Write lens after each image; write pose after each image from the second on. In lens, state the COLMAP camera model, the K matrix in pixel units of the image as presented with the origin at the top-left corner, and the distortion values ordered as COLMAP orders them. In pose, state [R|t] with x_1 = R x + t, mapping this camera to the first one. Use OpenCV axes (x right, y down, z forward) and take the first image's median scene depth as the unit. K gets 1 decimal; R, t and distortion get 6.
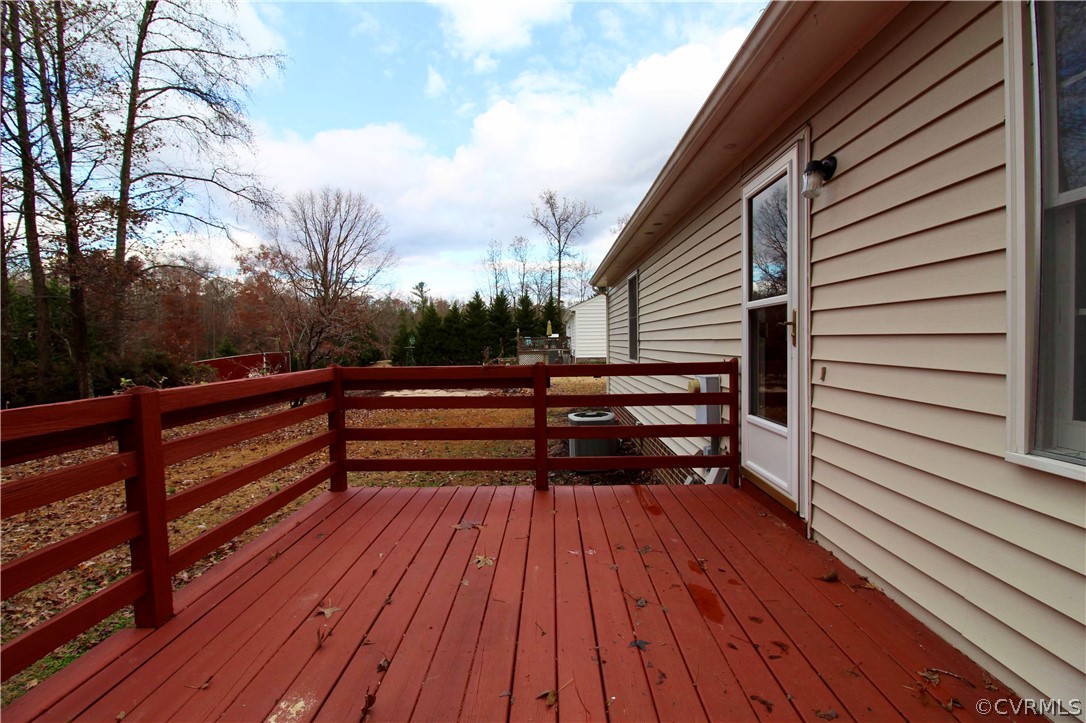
lens RADIAL K [[503.6, 0, 551.7], [0, 503.6, 349.8], [0, 0, 1]] dist [-0.005508, -0.010005]
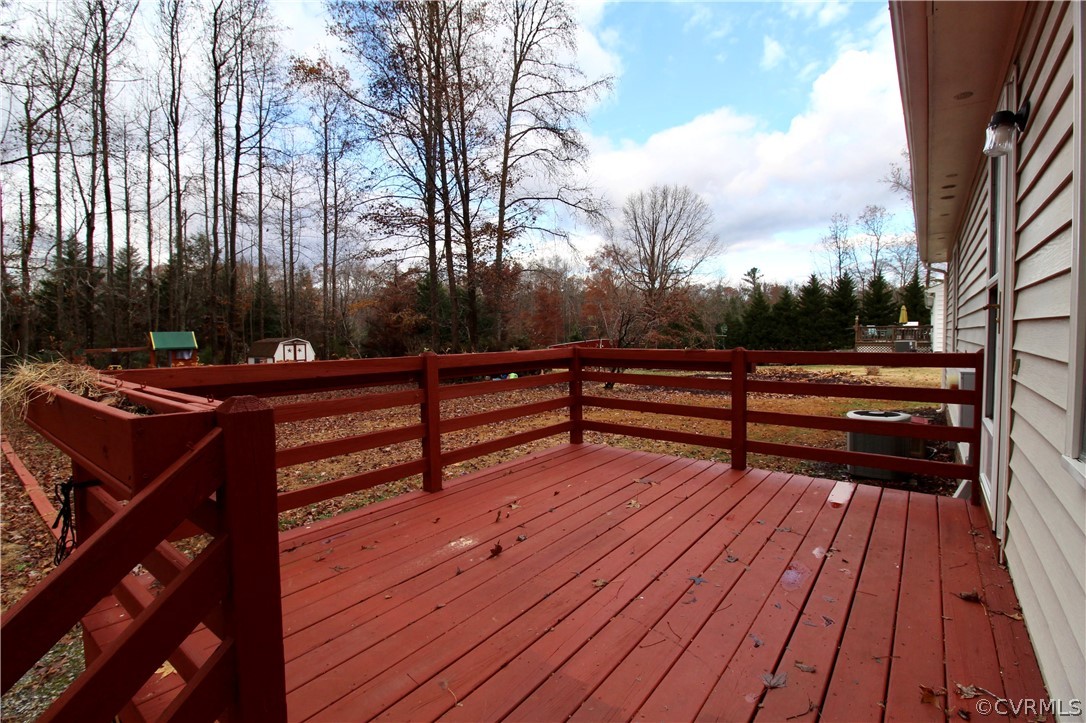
lens RADIAL K [[503.6, 0, 547.9], [0, 503.6, 351.3], [0, 0, 1]] dist [-0.005508, -0.010005]
pose [[0.802421, 0.029766, -0.596015, 0.044902], [-0.014417, 0.999431, 0.030504, 0.000841], [0.596584, -0.015884, 0.802394, -0.012546]]
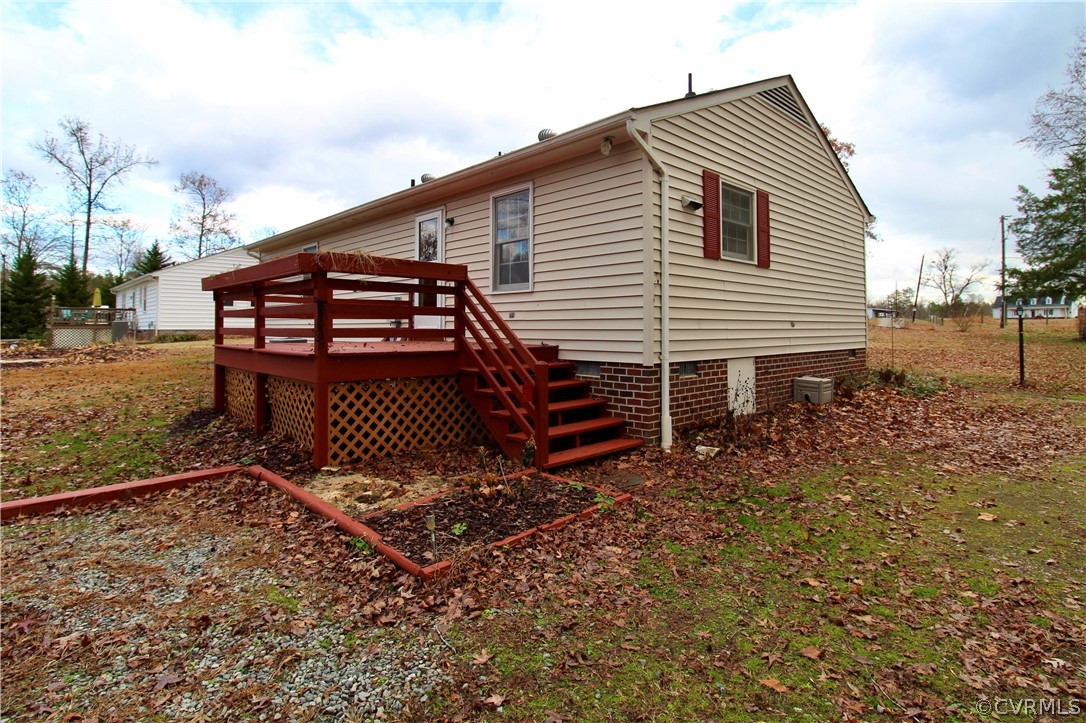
lens RADIAL K [[503.6, 0, 551.5], [0, 503.6, 306.6], [0, 0, 1]] dist [-0.005508, -0.010005]
pose [[0.708341, 0.035114, 0.704997, -0.100676], [0.002146, 0.998650, -0.051896, 0.028410], [-0.705867, 0.038273, 0.707309, -0.138350]]
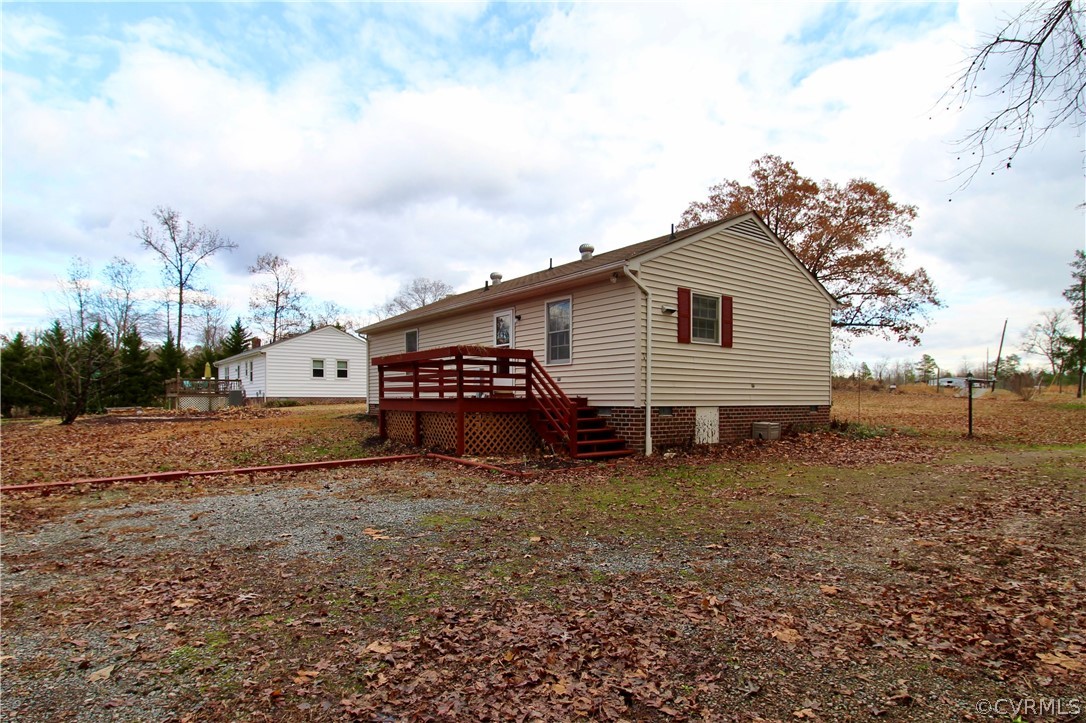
lens RADIAL K [[503.6, 0, 544.9], [0, 503.6, 395.8], [0, 0, 1]] dist [-0.005508, -0.010005]
pose [[0.784511, 0.009008, 0.620050, -0.180206], [0.000150, 0.999892, -0.014716, 0.037130], [-0.620115, 0.011638, 0.784425, -0.236206]]
